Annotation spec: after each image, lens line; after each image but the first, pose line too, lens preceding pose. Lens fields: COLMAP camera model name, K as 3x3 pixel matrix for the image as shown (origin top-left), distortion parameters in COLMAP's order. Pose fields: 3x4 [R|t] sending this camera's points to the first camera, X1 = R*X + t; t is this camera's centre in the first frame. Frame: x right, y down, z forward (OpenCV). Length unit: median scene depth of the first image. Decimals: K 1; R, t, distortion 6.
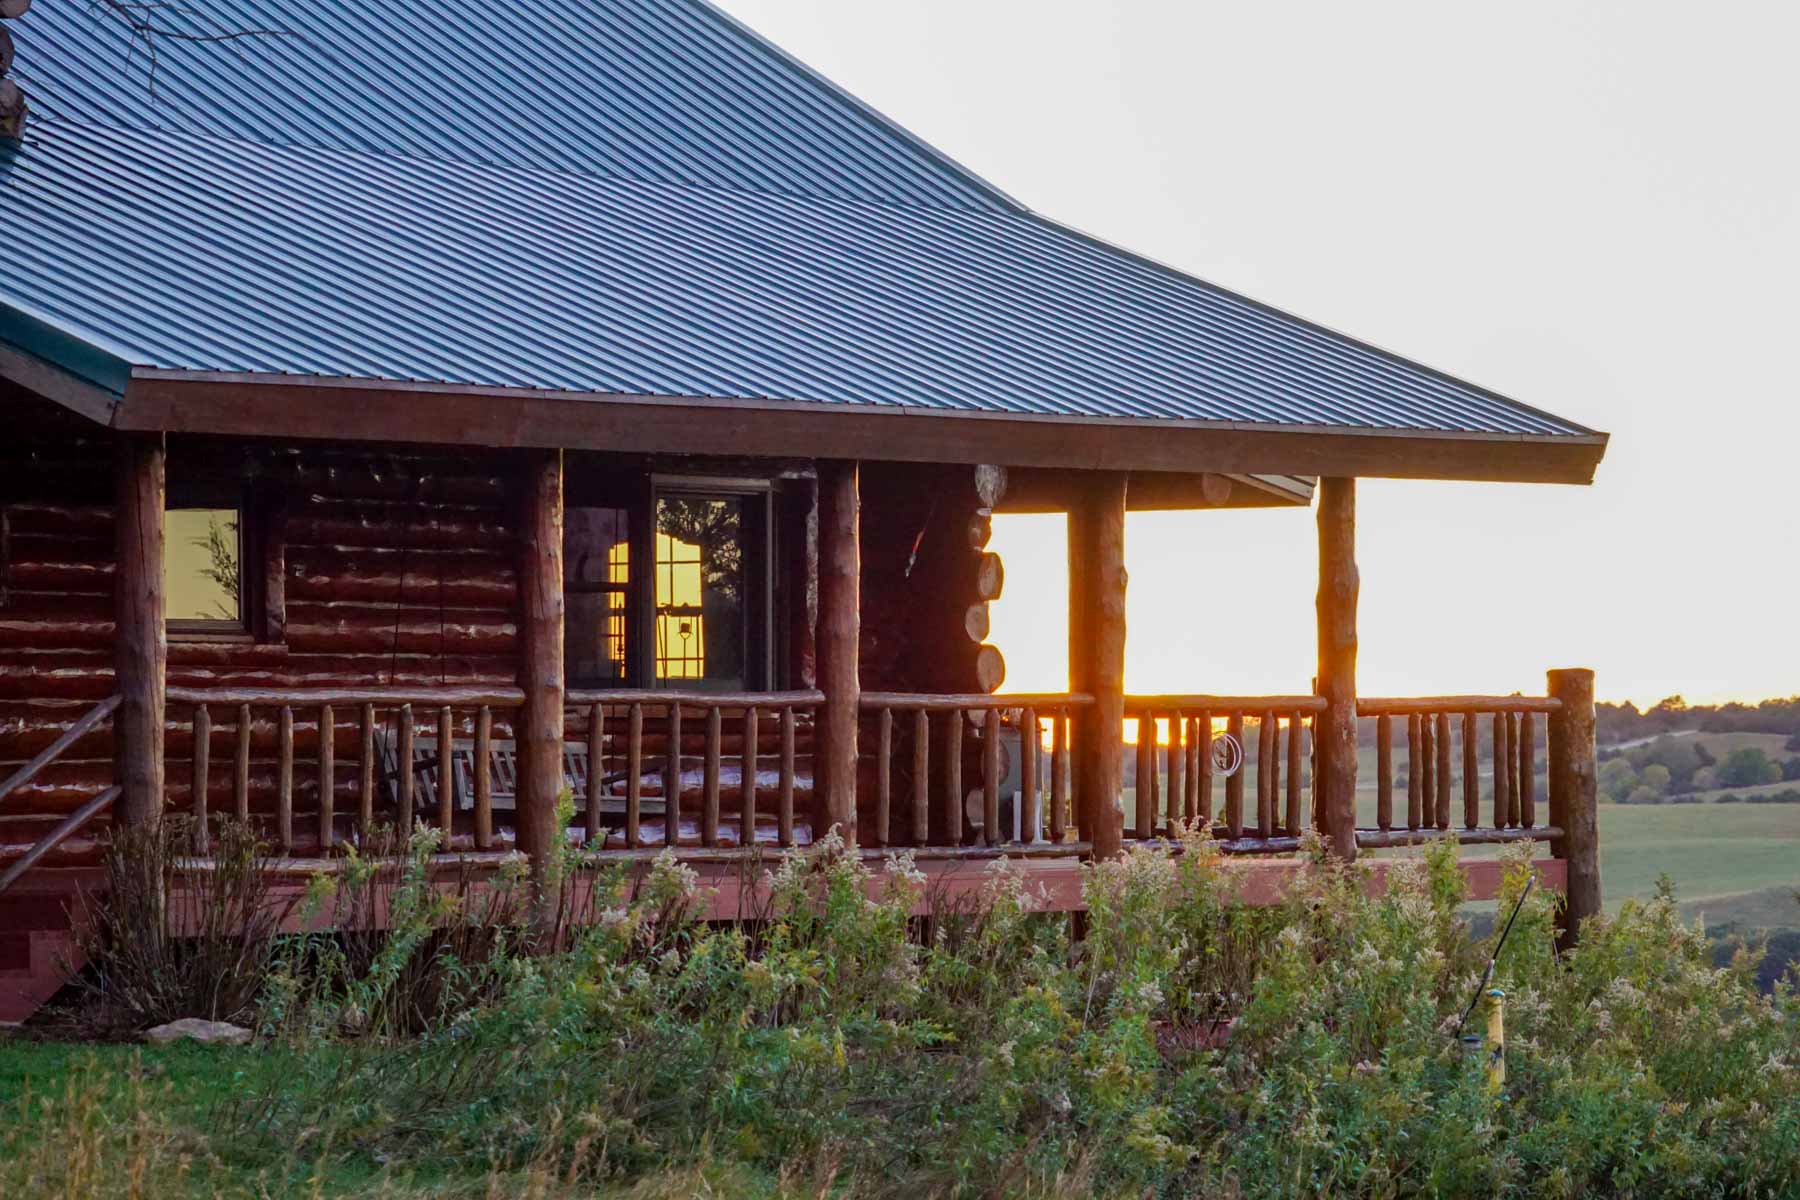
lens RADIAL K [[8532.0, 0, 905.7], [0, 8532.0, 611.5], [0, 0, 1]] dist [1.045533, 0.000000]
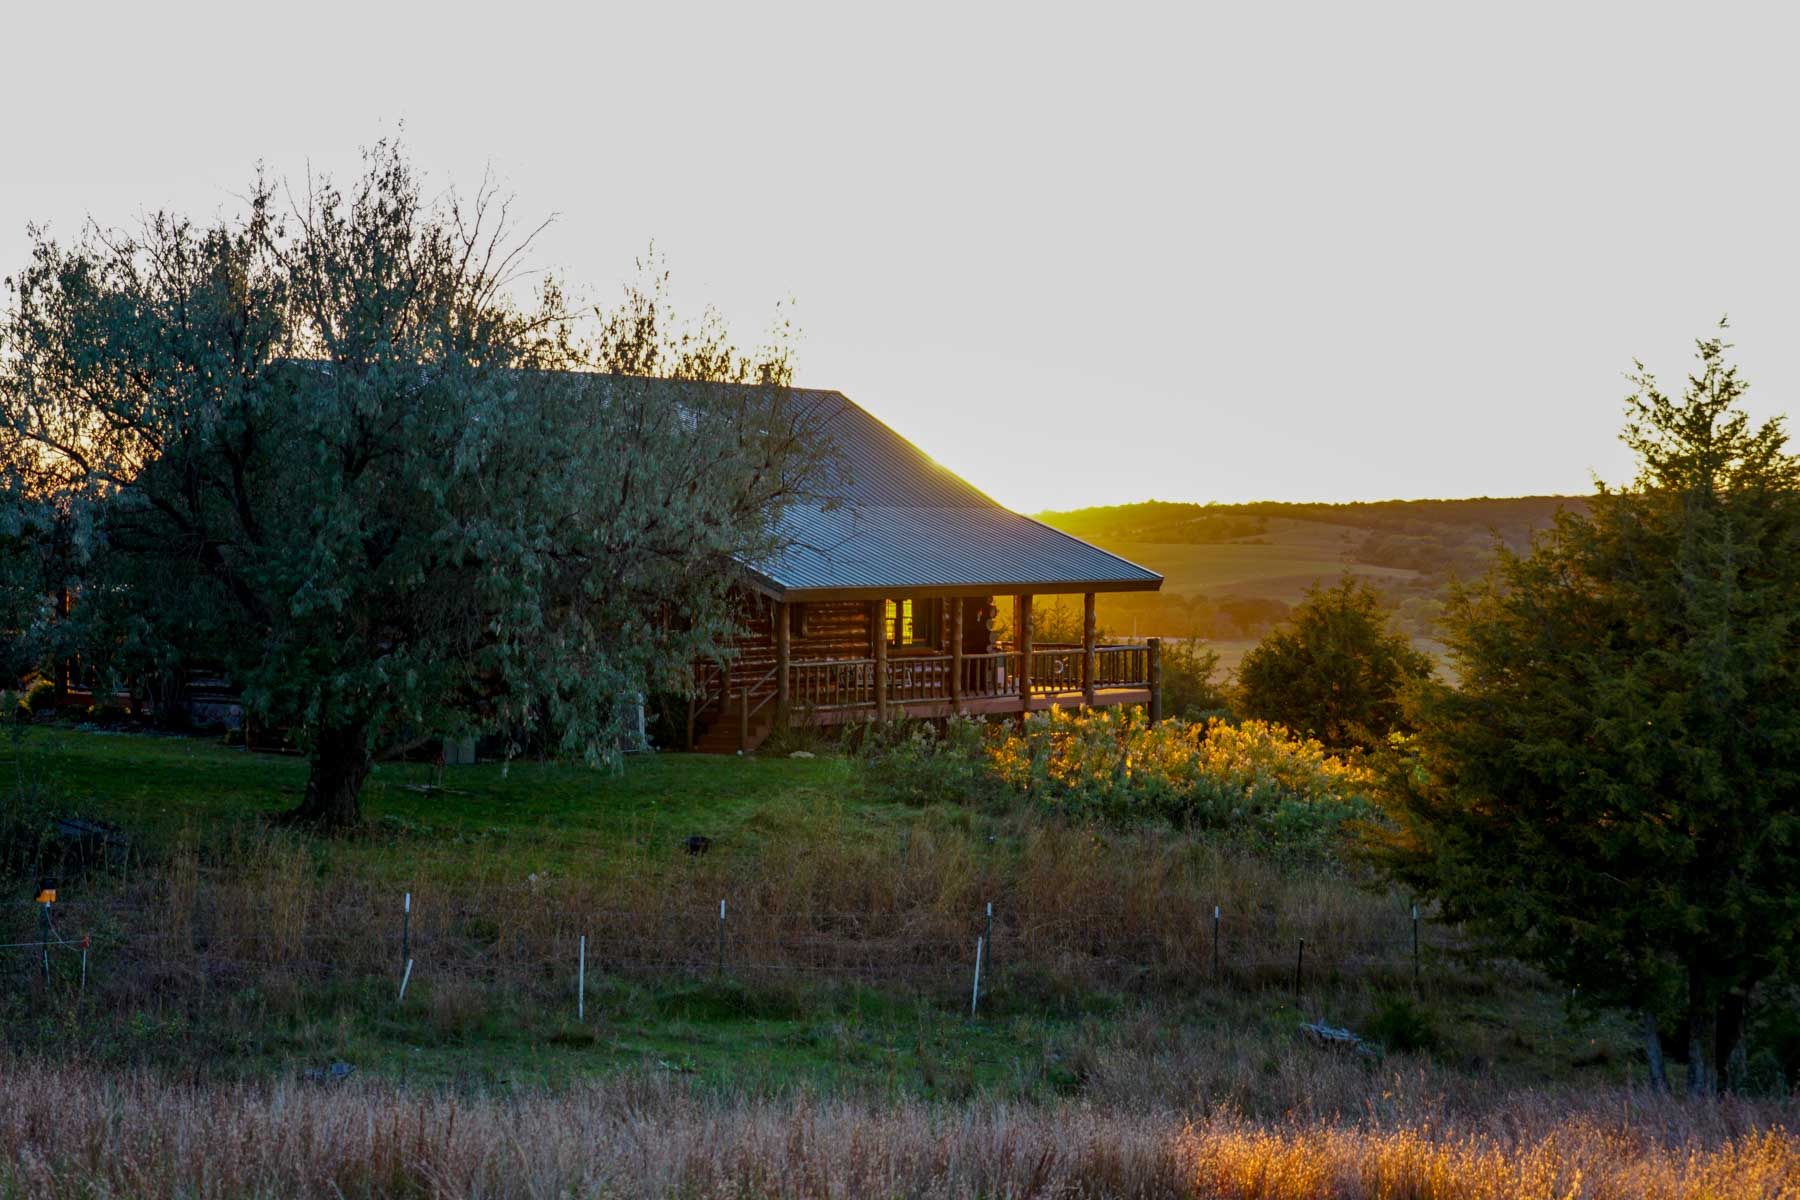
lens RADIAL K [[3476.0, 0, 895.5], [0, 3476.0, 593.0], [0, 0, 1]] dist [0.200262, 0.000000]
pose [[0.999958, 0.008864, -0.002384, -0.030635], [-0.008764, 0.999195, 0.039159, -0.075993], [0.002729, -0.039136, 0.999230, -0.512066]]
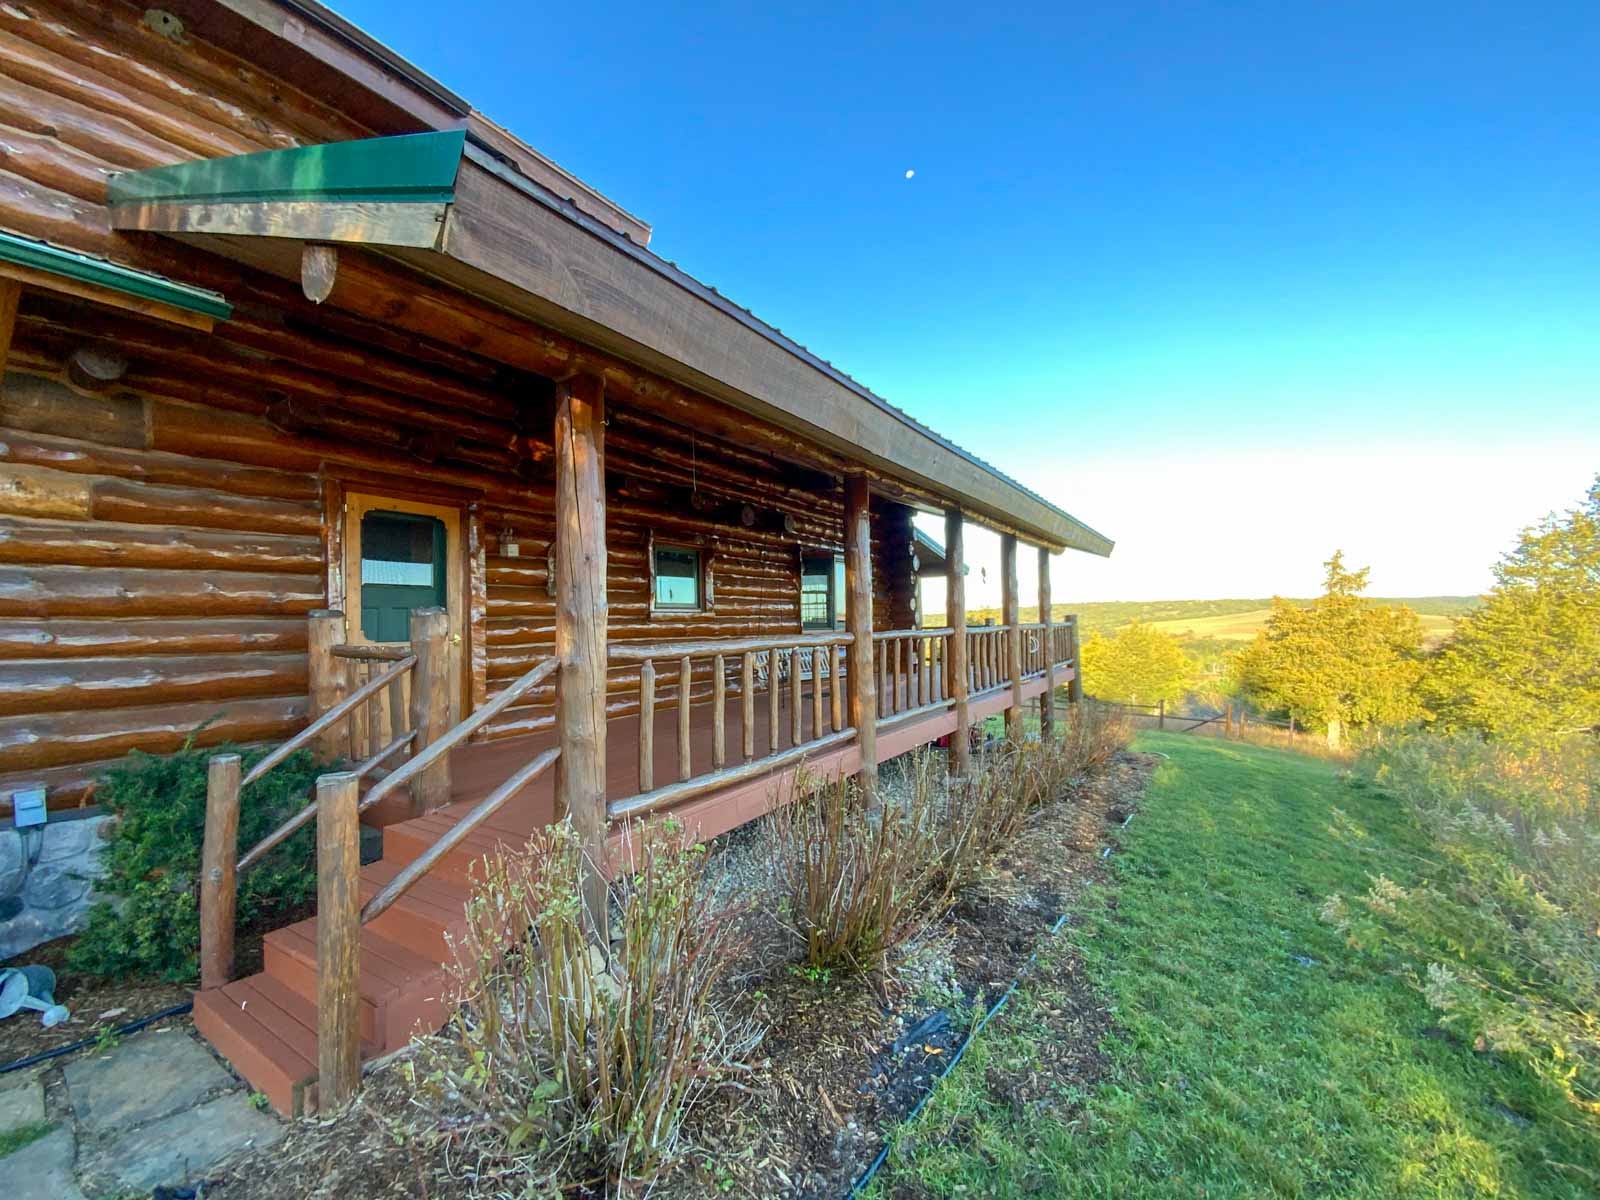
lens RADIAL K [[646.2, 0, 799.7], [0, 646.2, 599.6], [0, 0, 1]] dist [0.000562, 0.000013]
pose [[0.997657, -0.019186, 0.065675, -0.060163], [0.020634, 0.999557, -0.021430, 0.004484], [-0.065235, 0.022735, 0.997611, 0.818174]]
